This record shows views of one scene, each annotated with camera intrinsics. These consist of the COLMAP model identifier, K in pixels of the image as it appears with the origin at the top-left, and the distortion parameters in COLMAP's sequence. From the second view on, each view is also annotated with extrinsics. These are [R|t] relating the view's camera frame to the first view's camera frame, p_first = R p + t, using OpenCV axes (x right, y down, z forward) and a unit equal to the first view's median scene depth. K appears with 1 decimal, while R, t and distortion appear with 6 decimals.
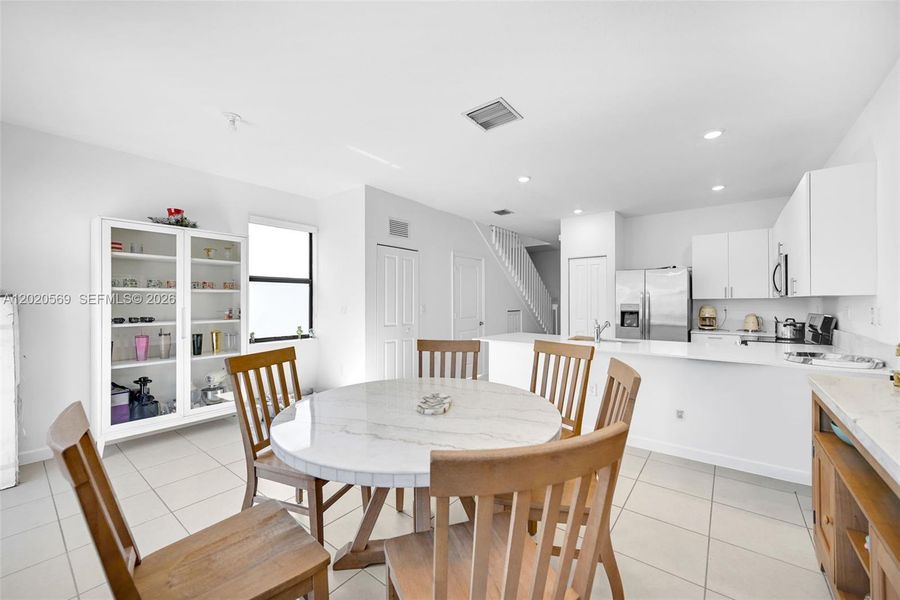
lens RADIAL K [[362.8, 0, 450.0], [0, 362.8, 300.0], [0, 0, 1]] dist [-0.000046, -0.000010]
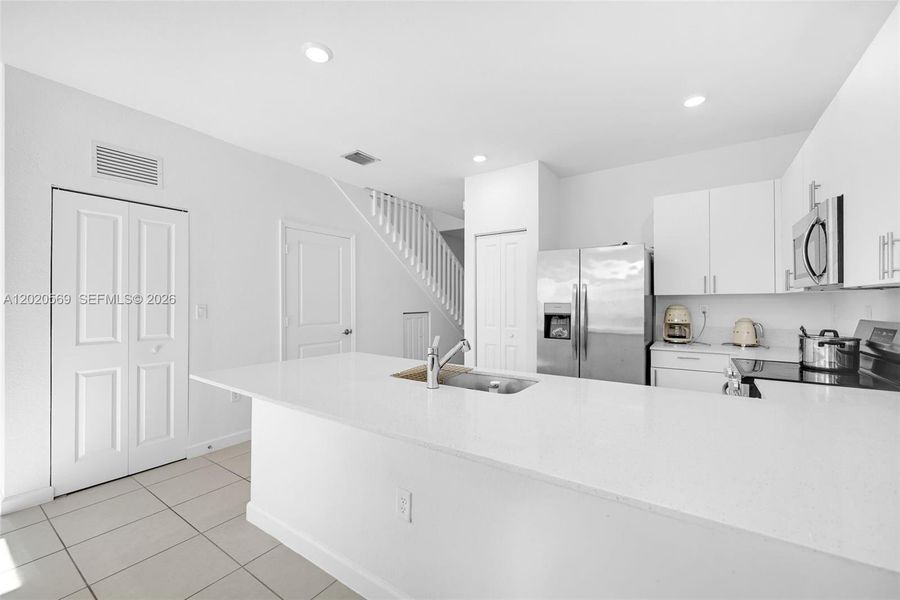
lens RADIAL K [[393.5, 0, 422.7], [0, 393.5, 300.8], [0, 0, 1]] dist [0.000979, 0.000089]
pose [[0.999801, -0.001427, 0.019921, 0.249991], [0.001335, 0.999988, 0.004623, 0.003711], [-0.019928, -0.004595, 0.999791, 0.317960]]
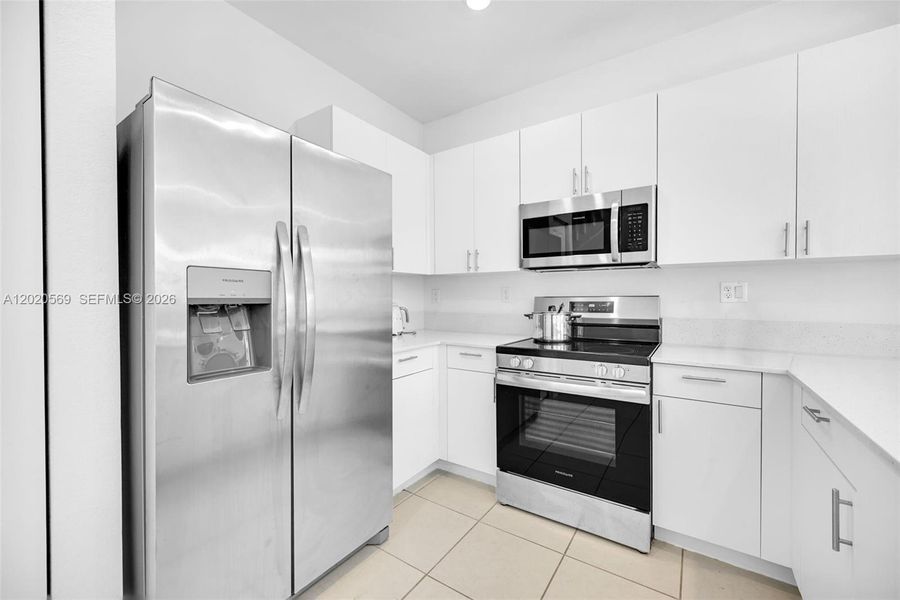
lens RADIAL K [[352.5, 0, 448.0], [0, 352.5, 300.8], [0, 0, 1]] dist [0.000633, 0.000009]
pose [[-0.058422, -0.010271, 0.998239, 0.287976], [-0.002453, 0.999946, 0.010145, 0.028468], [-0.998289, -0.001856, -0.058444, 0.907276]]
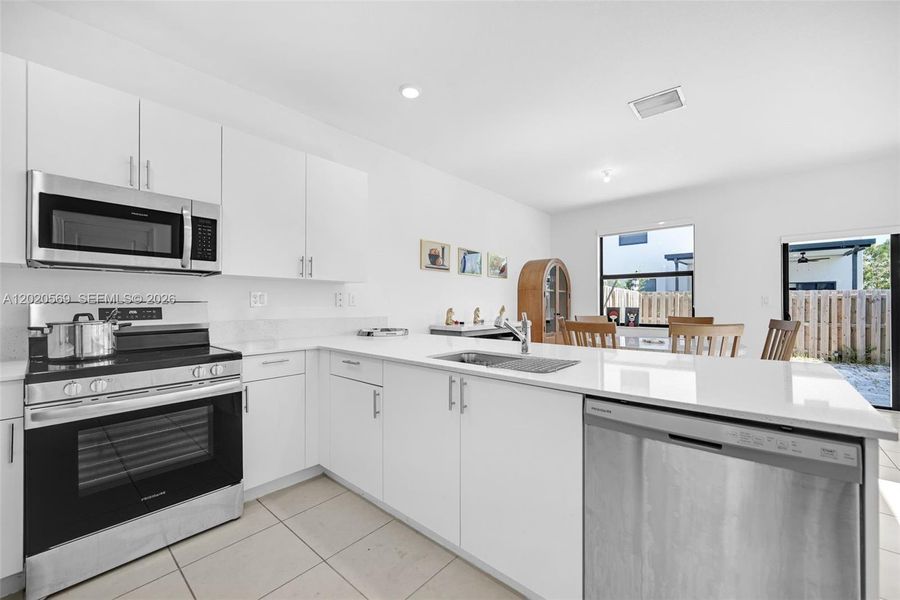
lens RADIAL K [[357.0, 0, 455.8], [0, 357.0, 301.1], [0, 0, 1]] dist [-0.000875, -0.000090]
pose [[-0.998956, 0.003840, 0.045521, 0.339721], [0.003356, 0.999937, -0.010698, 0.031488], [-0.045559, -0.010534, -0.998906, 1.078618]]
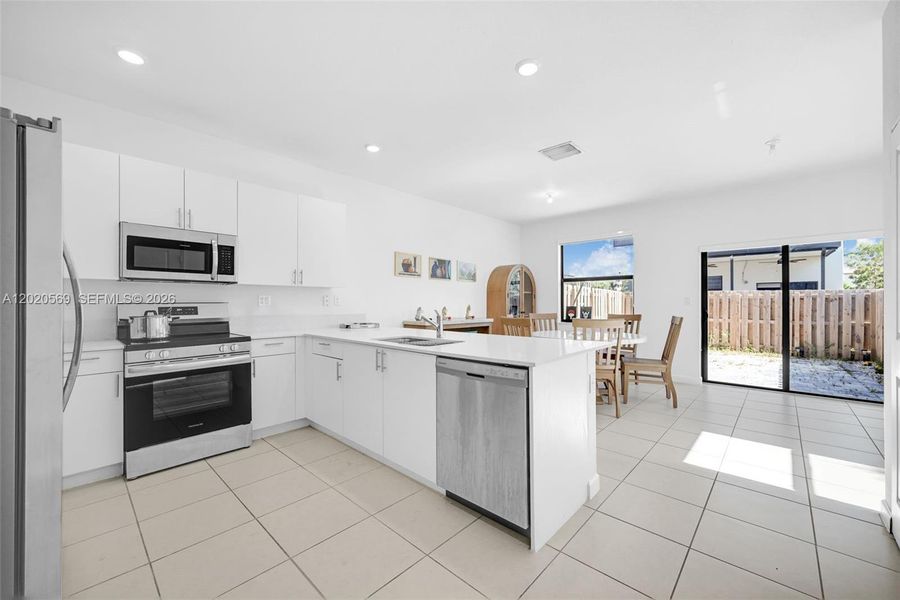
lens RADIAL K [[352.5, 0, 454.0], [0, 352.5, 301.0], [0, 0, 1]] dist [-0.000959, -0.000138]
pose [[-0.996745, 0.005048, 0.080458, 0.219476], [0.004309, 0.999947, -0.009364, 0.031256], [-0.080501, -0.008987, -0.996714, 1.239033]]
